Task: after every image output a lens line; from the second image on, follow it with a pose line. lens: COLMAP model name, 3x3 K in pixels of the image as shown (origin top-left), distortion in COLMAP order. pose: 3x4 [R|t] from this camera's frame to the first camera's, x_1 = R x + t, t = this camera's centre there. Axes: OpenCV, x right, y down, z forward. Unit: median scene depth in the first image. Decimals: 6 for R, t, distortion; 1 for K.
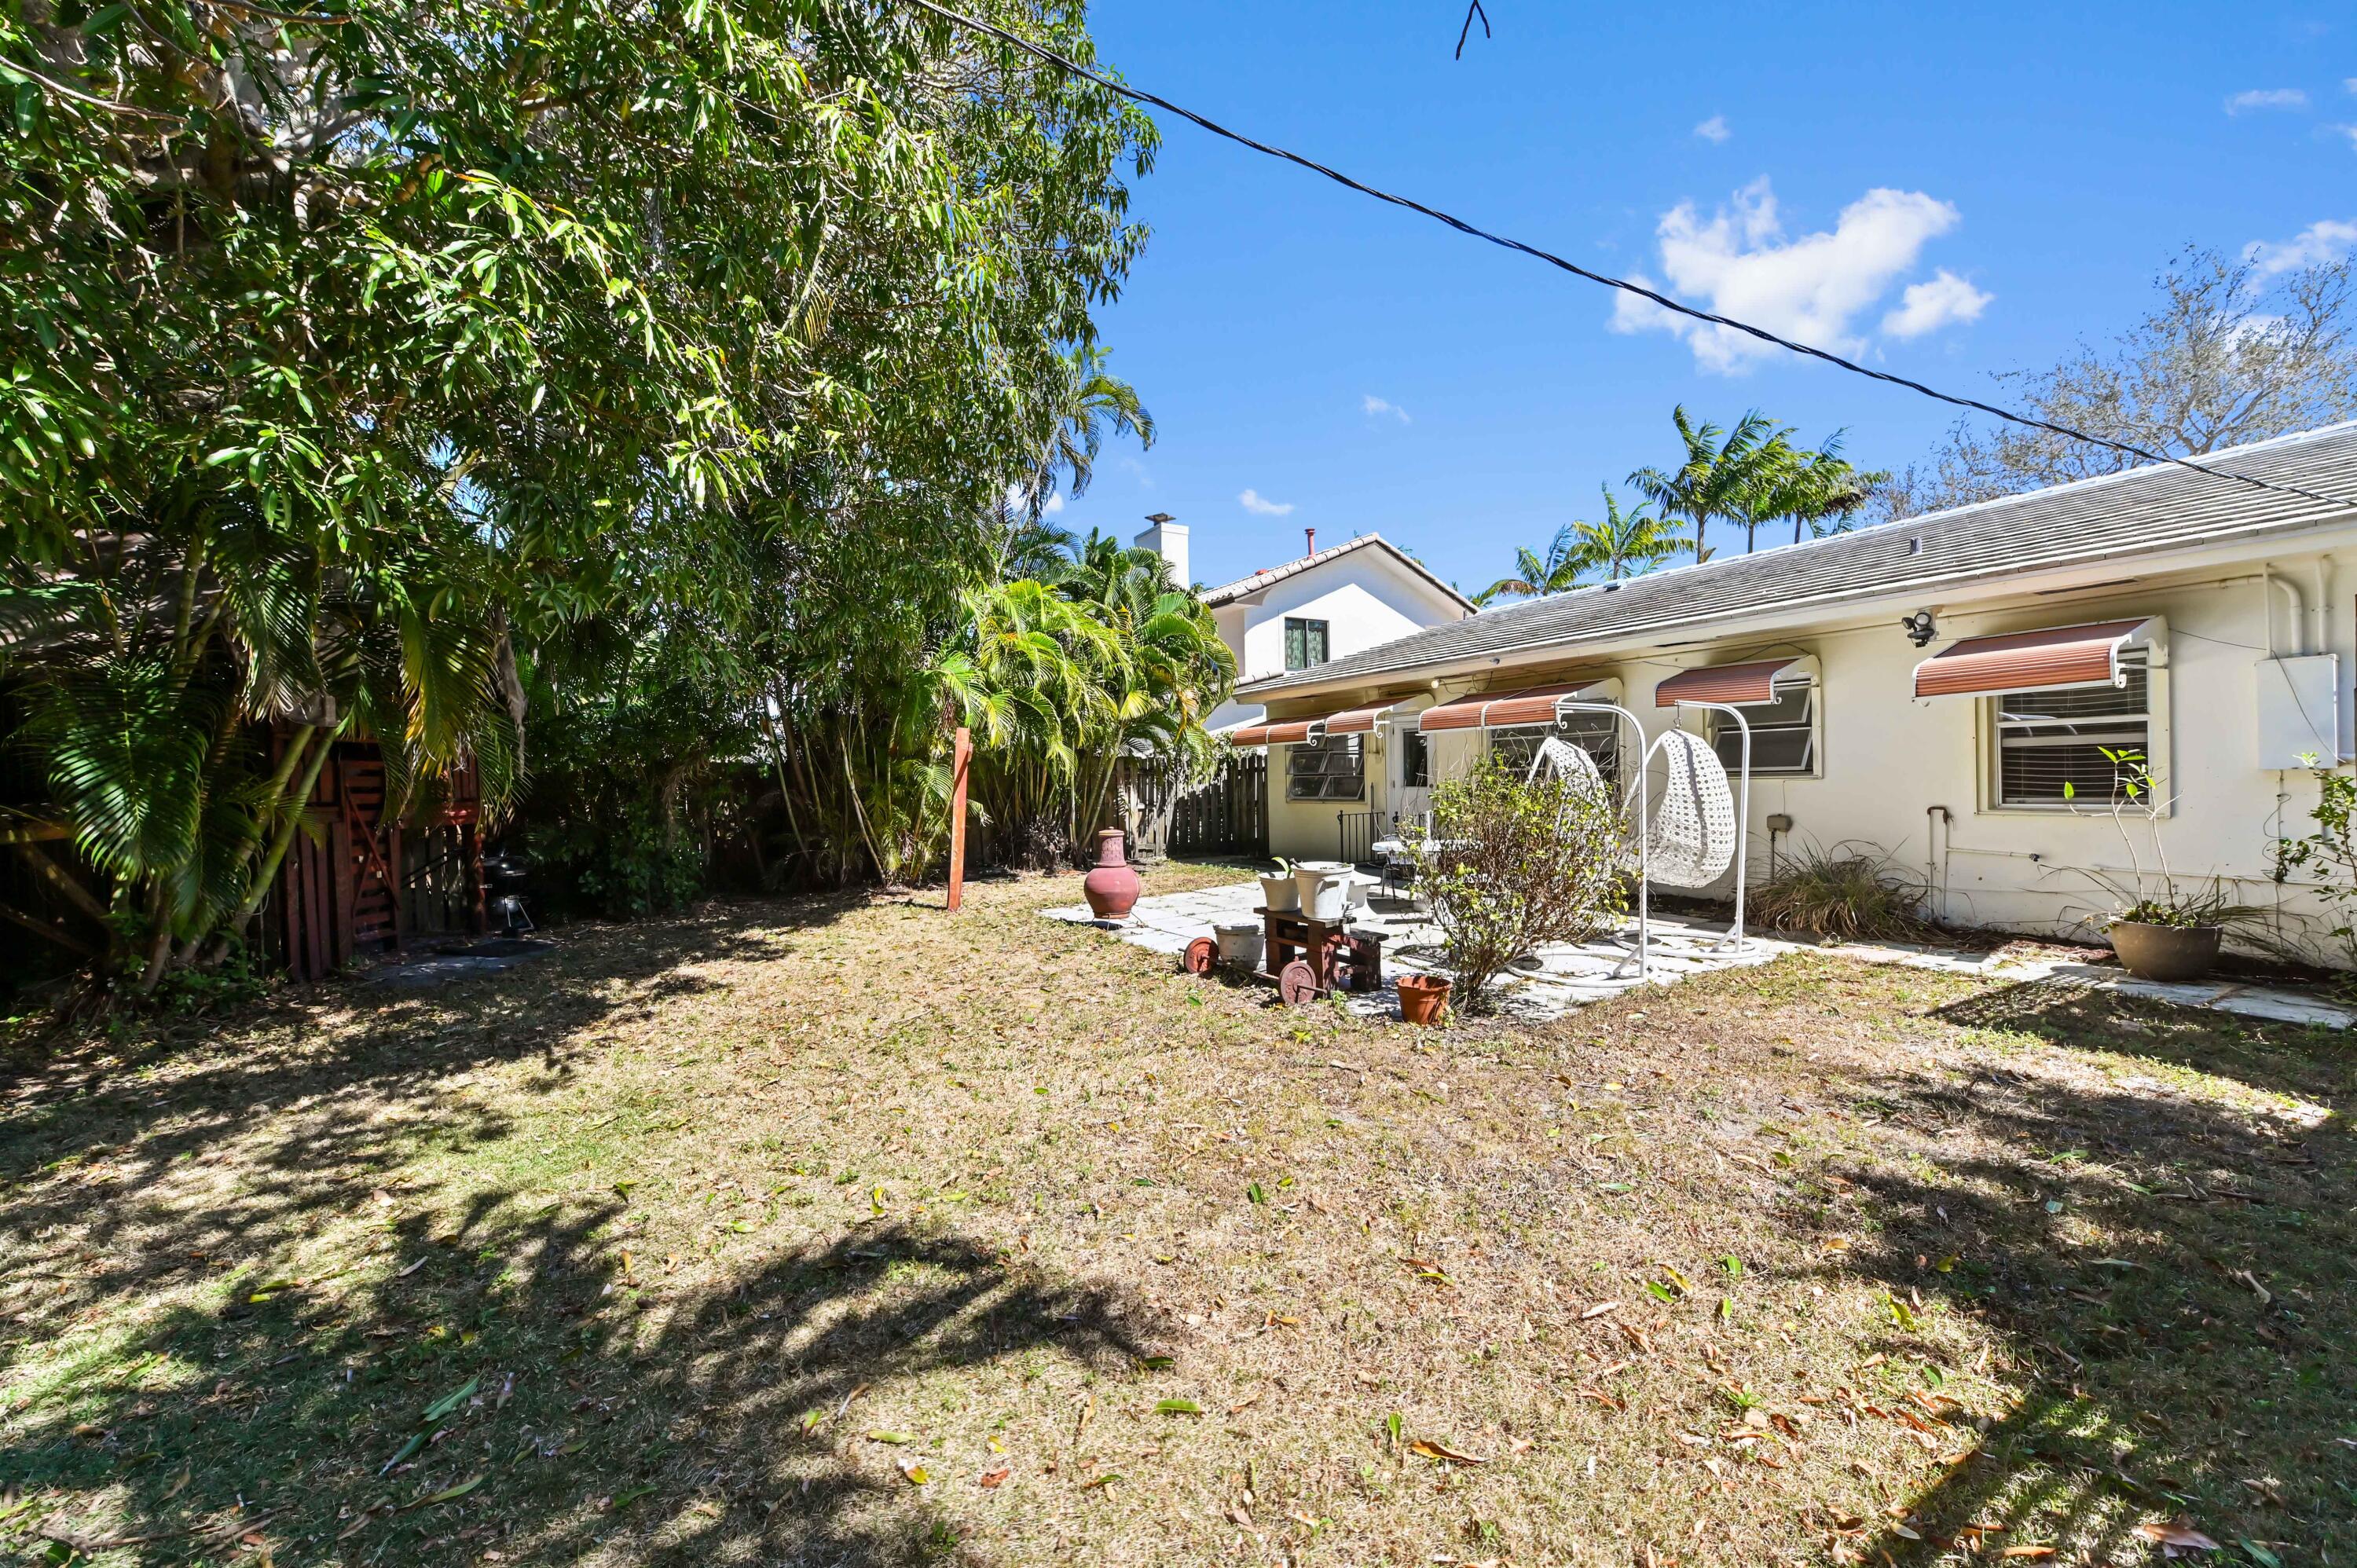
lens RADIAL K [[947.0, 0, 1167.9], [0, 947.0, 742.9], [0, 0, 1]] dist [0.013180, 0.000031]
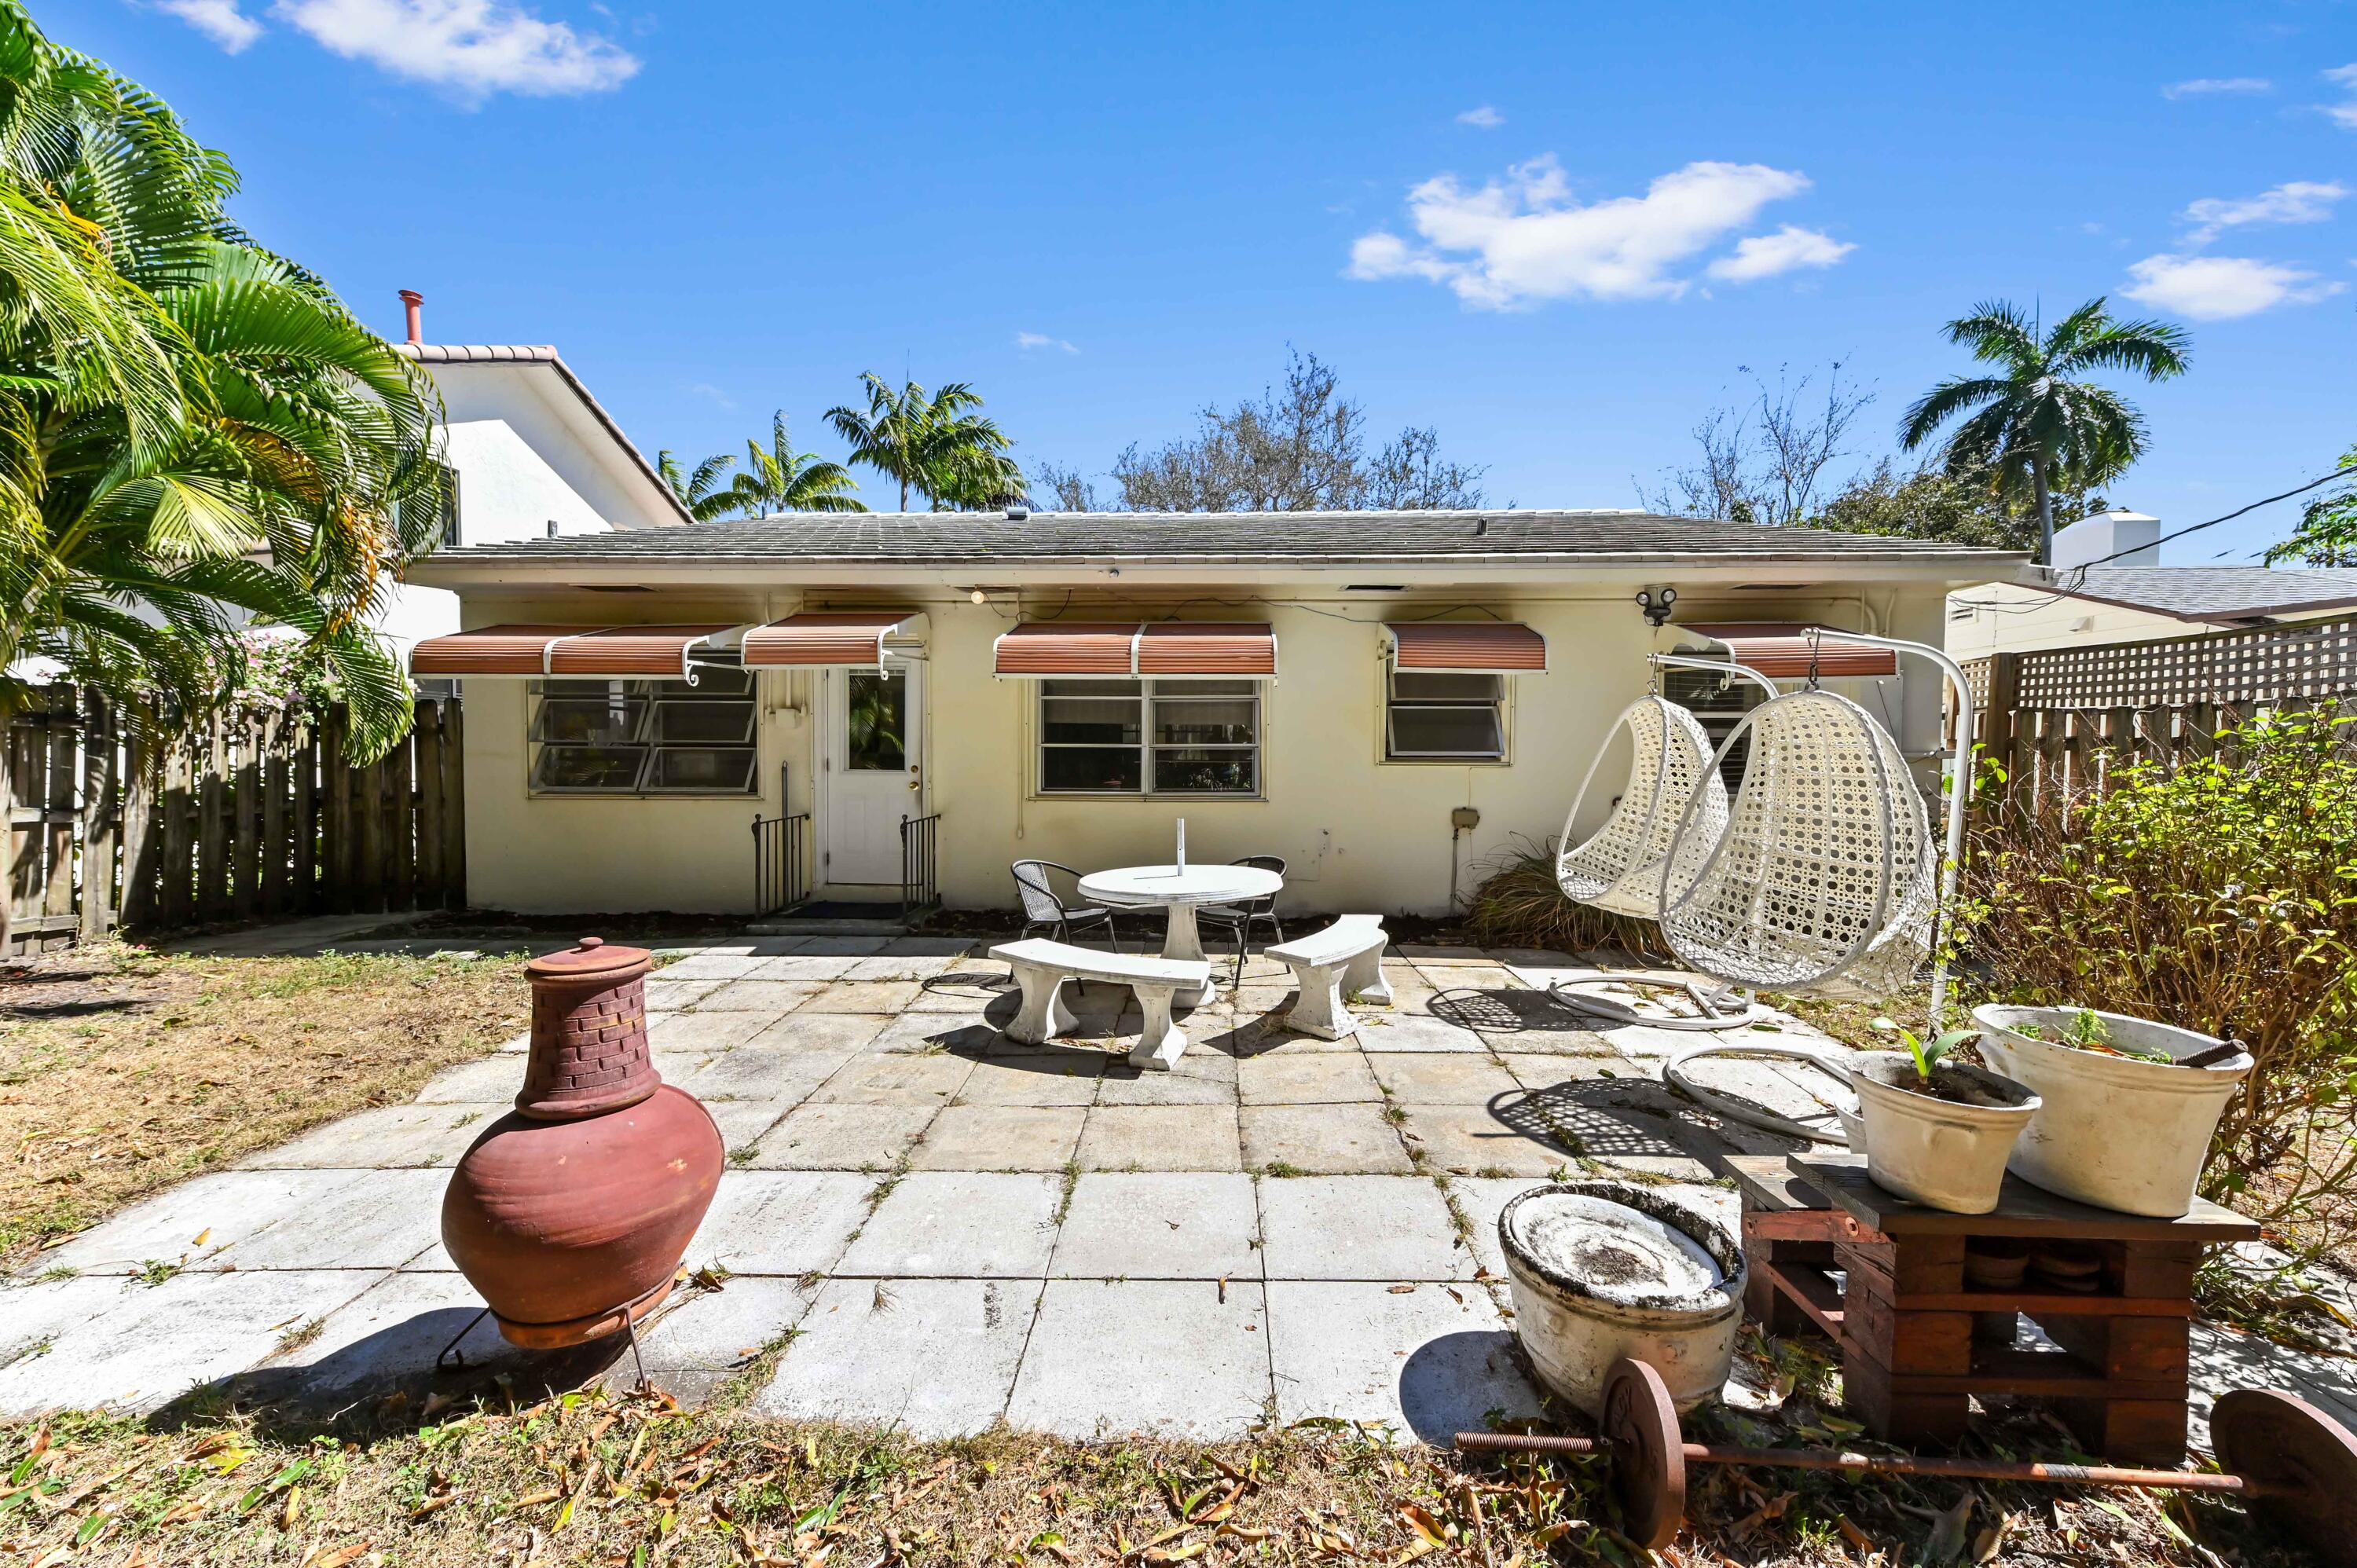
lens RADIAL K [[922.0, 0, 1183.7], [0, 922.0, 777.9], [0, 0, 1]] dist [0.008389, 0.000070]
pose [[0.518760, -0.004741, 0.854907, -0.103219], [-0.048326, 0.998223, 0.034861, 0.017456], [-0.853553, -0.059398, 0.517609, 0.433230]]
